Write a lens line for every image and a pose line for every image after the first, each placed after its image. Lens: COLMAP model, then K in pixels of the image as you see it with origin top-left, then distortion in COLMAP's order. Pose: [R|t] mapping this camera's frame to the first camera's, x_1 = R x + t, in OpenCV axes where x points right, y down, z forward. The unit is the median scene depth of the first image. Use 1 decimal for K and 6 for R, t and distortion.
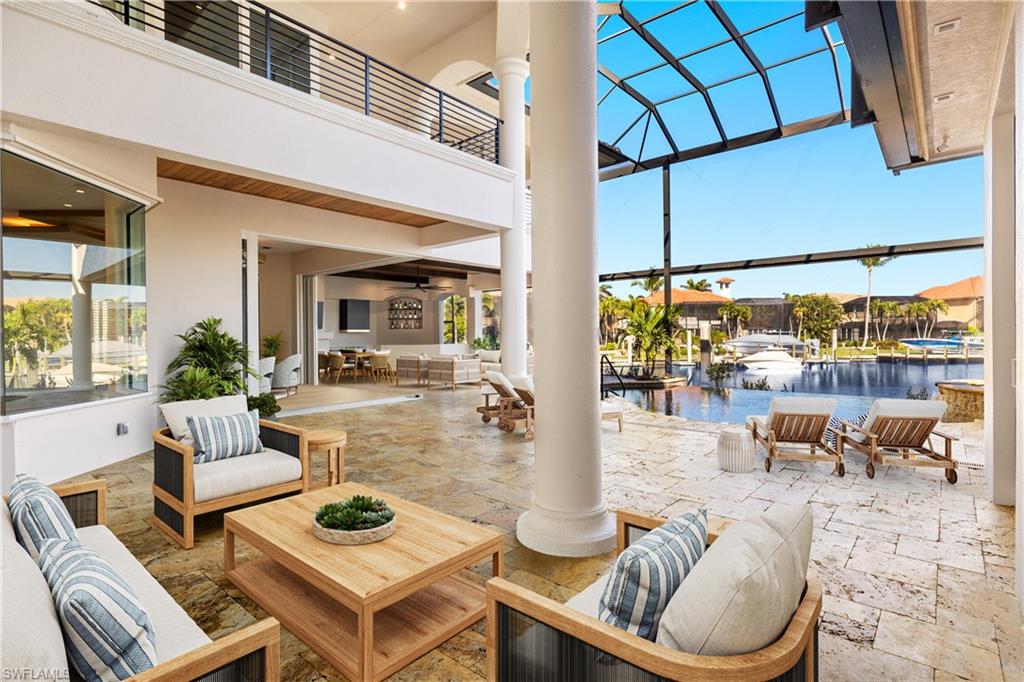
lens RADIAL K [[499.0, 0, 515.4], [0, 499.0, 335.8], [0, 0, 1]] dist [0.001457, -0.000434]
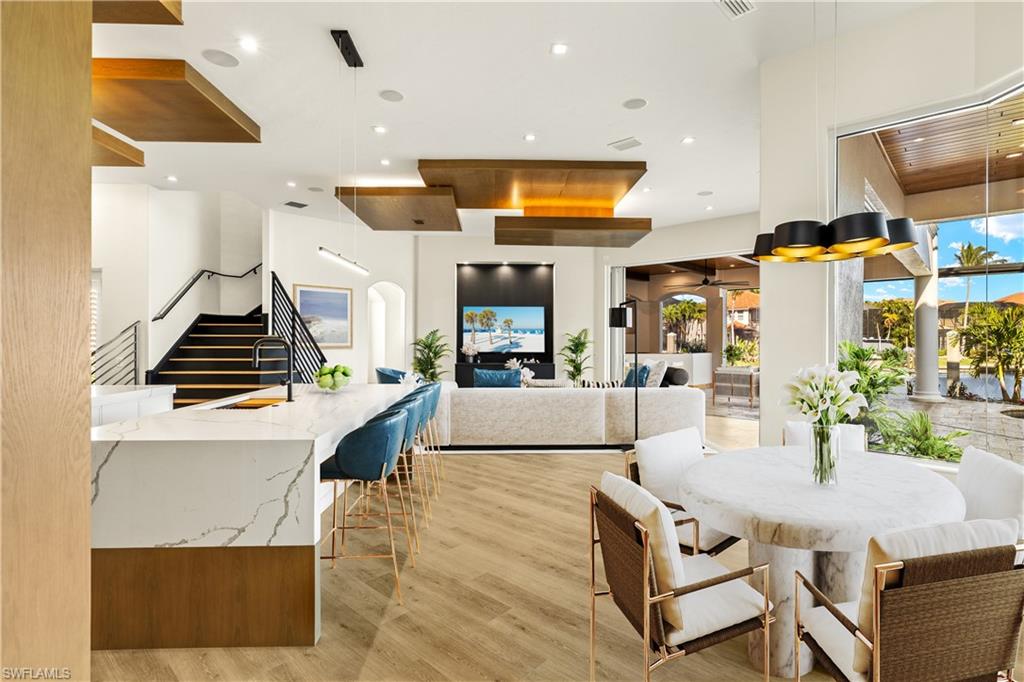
lens RADIAL K [[499.0, 0, 512.9], [0, 499.0, 337.8], [0, 0, 1]] dist [0.001457, -0.000434]
pose [[0.998931, 0.011583, -0.044740, -0.100042], [-0.011648, 0.999931, -0.001188, -0.001375], [0.044723, 0.001708, 0.998998, 0.037119]]
